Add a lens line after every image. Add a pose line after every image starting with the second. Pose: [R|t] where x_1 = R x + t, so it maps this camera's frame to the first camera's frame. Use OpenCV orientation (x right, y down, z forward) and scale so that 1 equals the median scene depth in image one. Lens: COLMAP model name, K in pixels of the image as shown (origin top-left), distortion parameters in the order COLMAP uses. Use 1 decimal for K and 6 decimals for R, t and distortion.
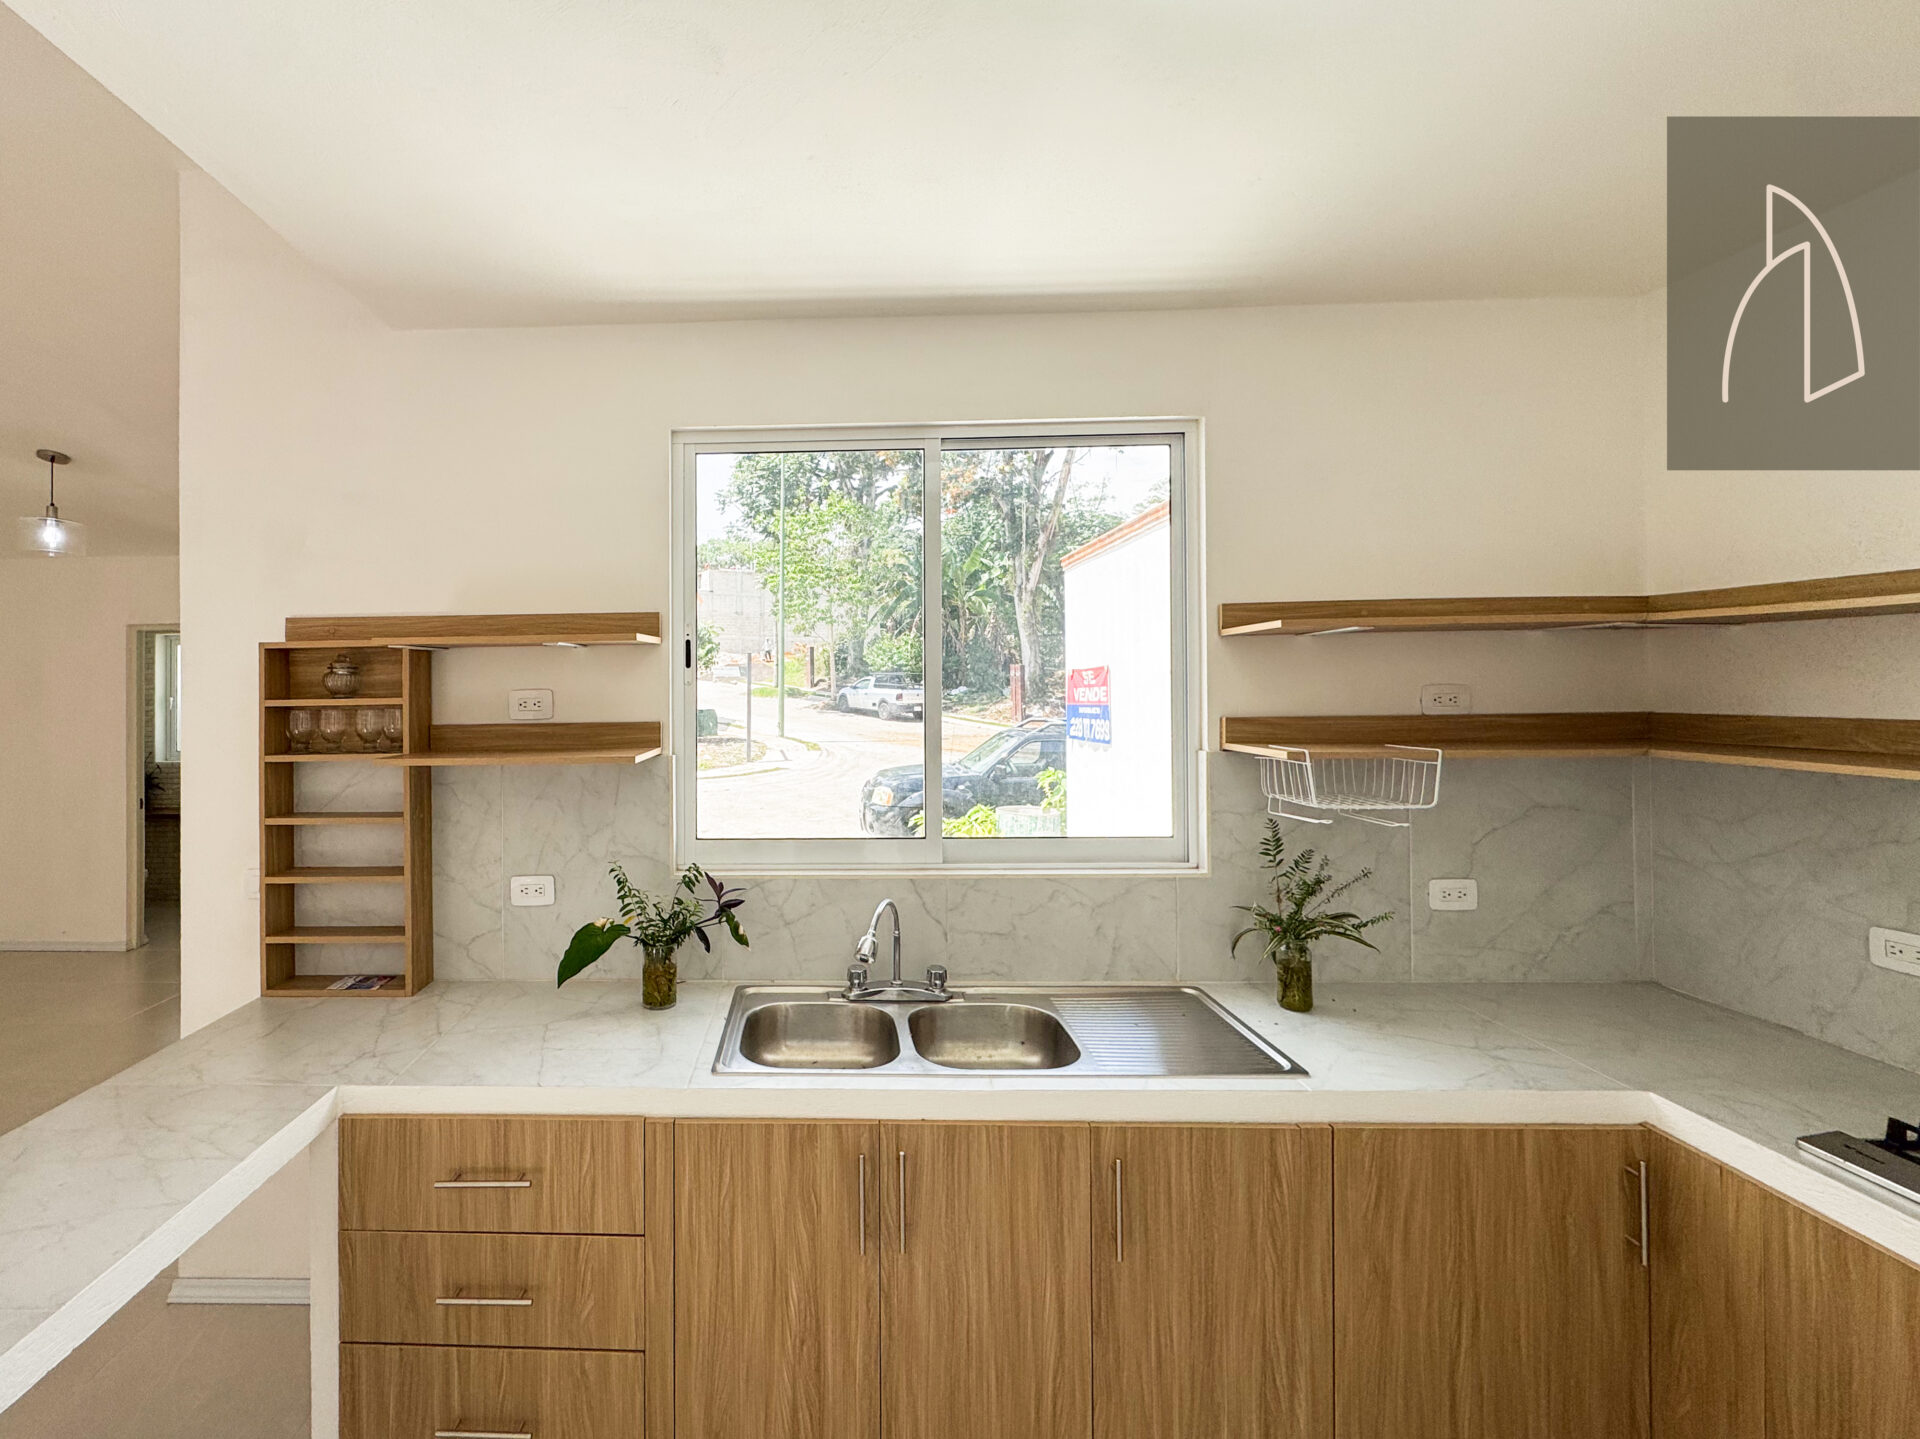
lens RADIAL K [[815.7, 0, 963.9], [0, 815.7, 700.6], [0, 0, 1]] dist [-0.000345, 0.000084]
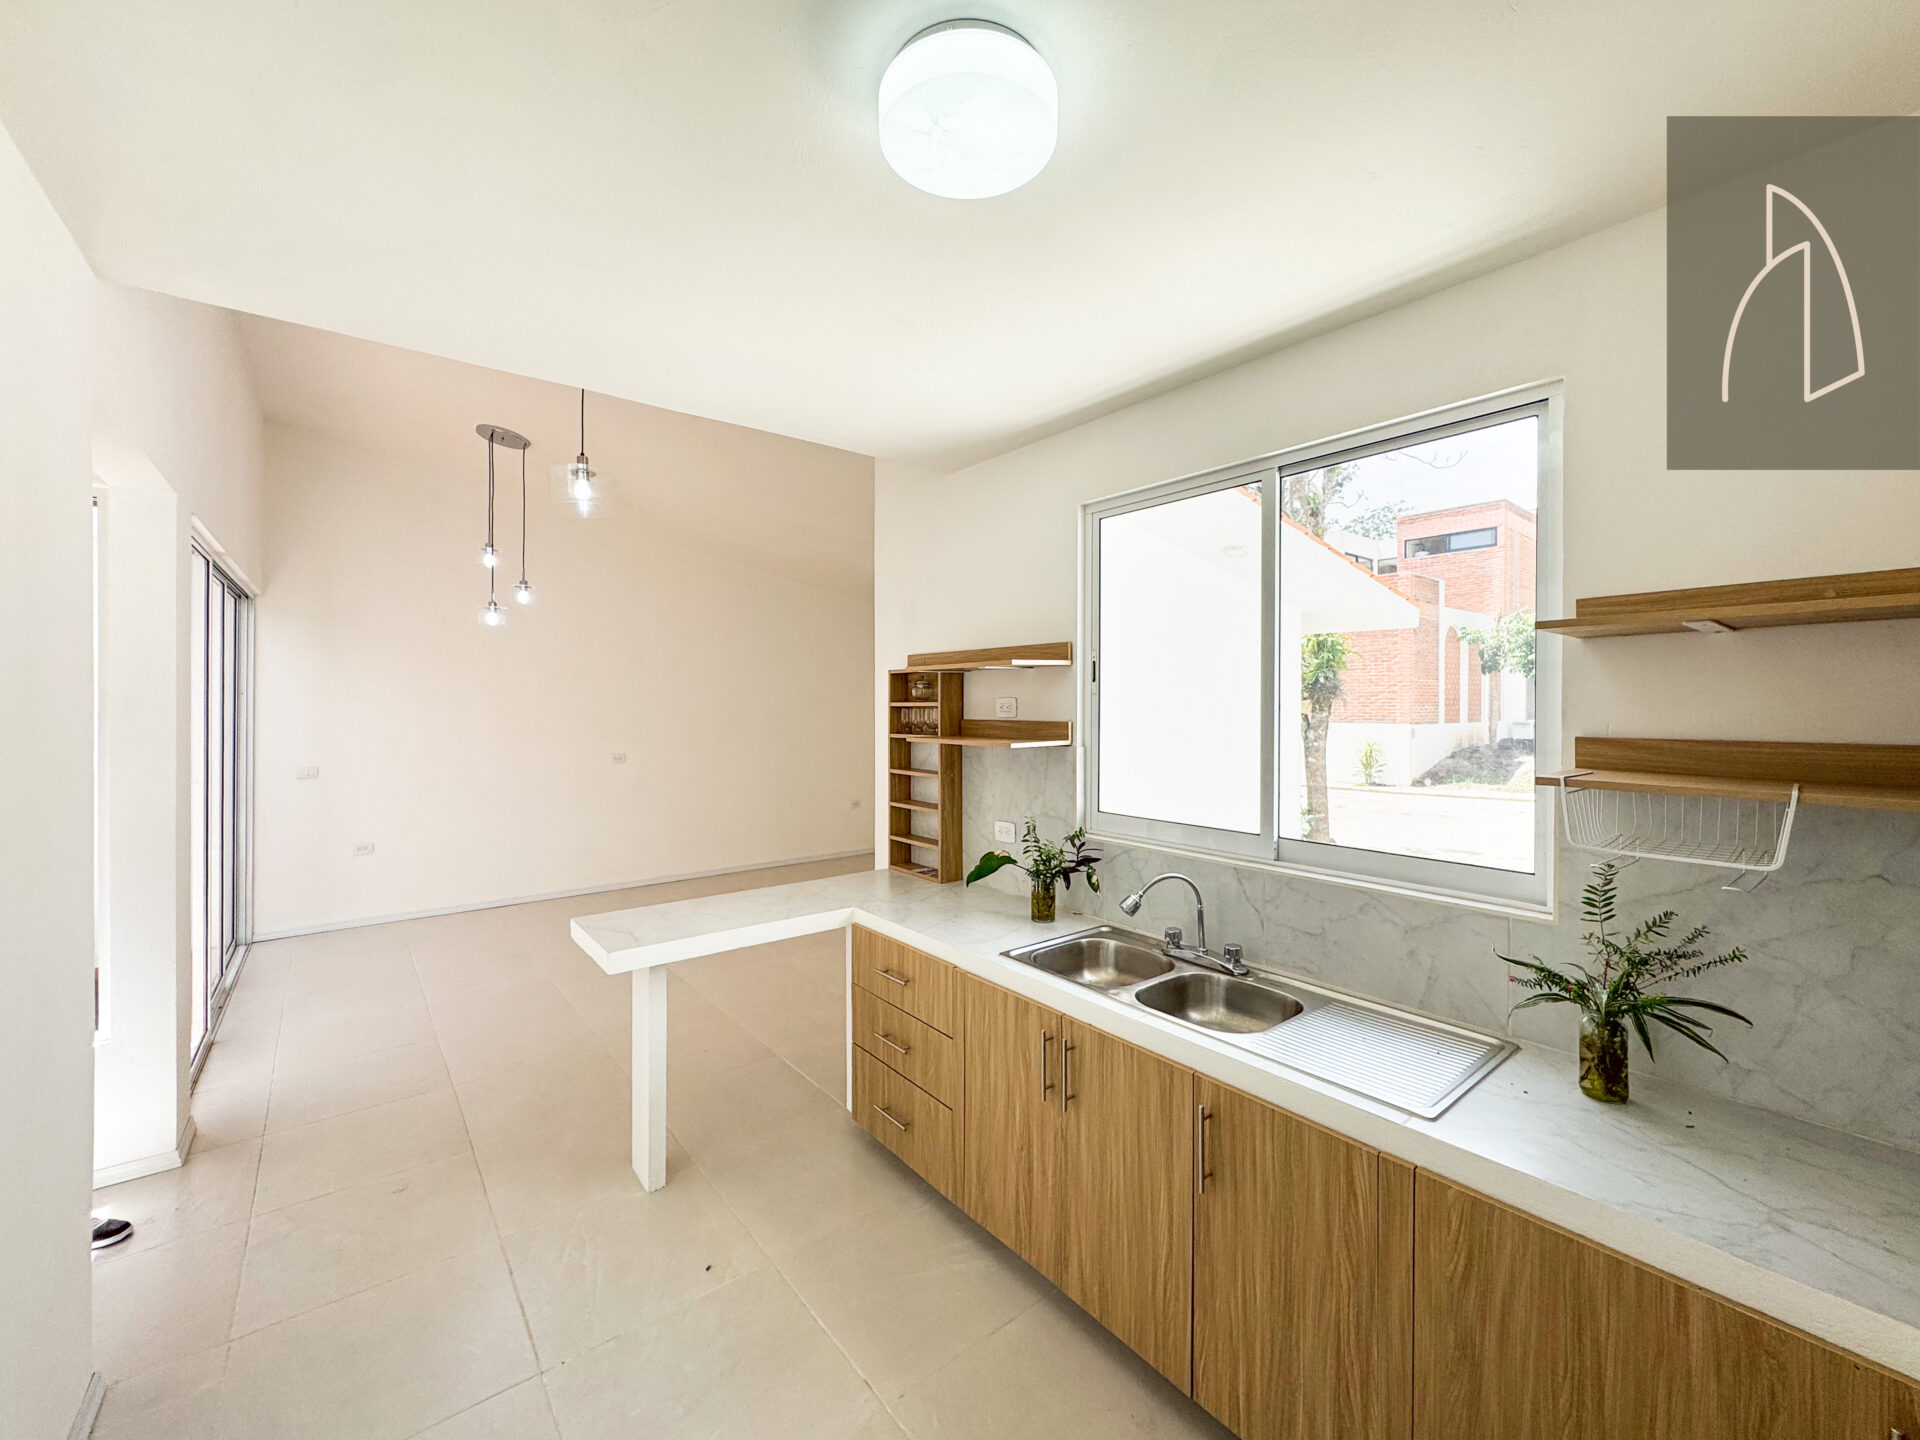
lens RADIAL K [[774.5, 0, 960.0], [0, 774.5, 720.0], [0, 0, 1]] dist [-0.001212, -0.000318]
pose [[0.649888, 0.028244, -0.759505, 0.527830], [-0.014061, 0.999585, 0.025140, -0.007343], [0.759900, -0.005659, 0.650015, 0.015513]]
